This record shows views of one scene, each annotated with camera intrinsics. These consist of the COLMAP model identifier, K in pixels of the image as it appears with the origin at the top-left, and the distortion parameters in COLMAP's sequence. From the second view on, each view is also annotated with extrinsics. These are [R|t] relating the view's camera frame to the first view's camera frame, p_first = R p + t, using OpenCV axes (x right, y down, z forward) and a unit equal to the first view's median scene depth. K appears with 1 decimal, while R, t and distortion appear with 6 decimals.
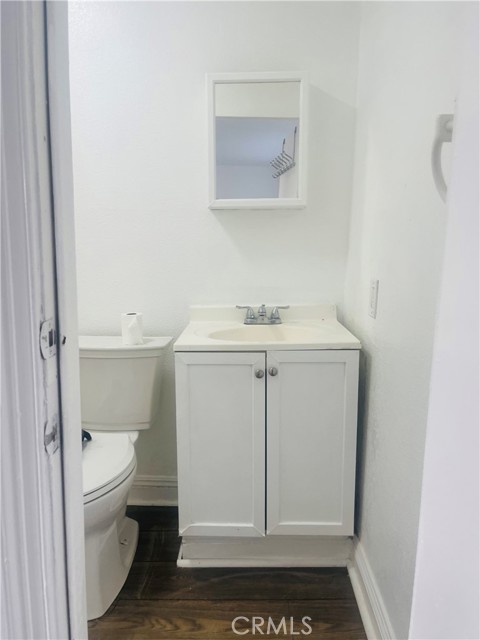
lens RADIAL K [[488.9, 0, 236.7], [0, 488.9, 322.8], [0, 0, 1]] dist [0.053296, -0.072465]
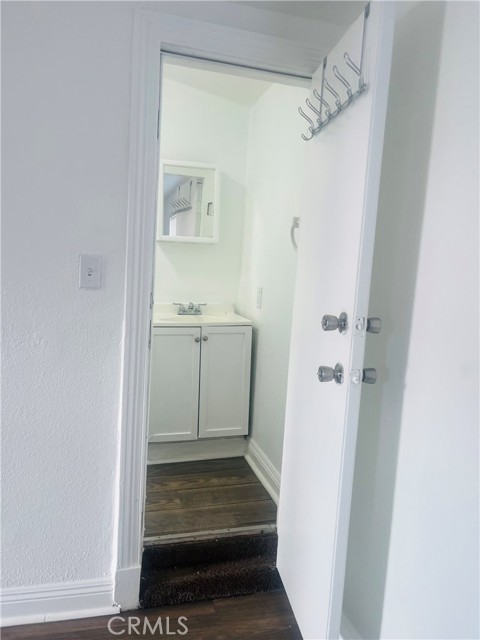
lens RADIAL K [[488.9, 0, 243.4], [0, 488.9, 317.7], [0, 0, 1]] dist [0.053296, -0.072465]
pose [[0.954106, 0.009314, 0.299324, -0.299518], [0.006025, 0.998717, -0.050282, 0.108862], [-0.299408, 0.049778, 0.952826, -0.661631]]
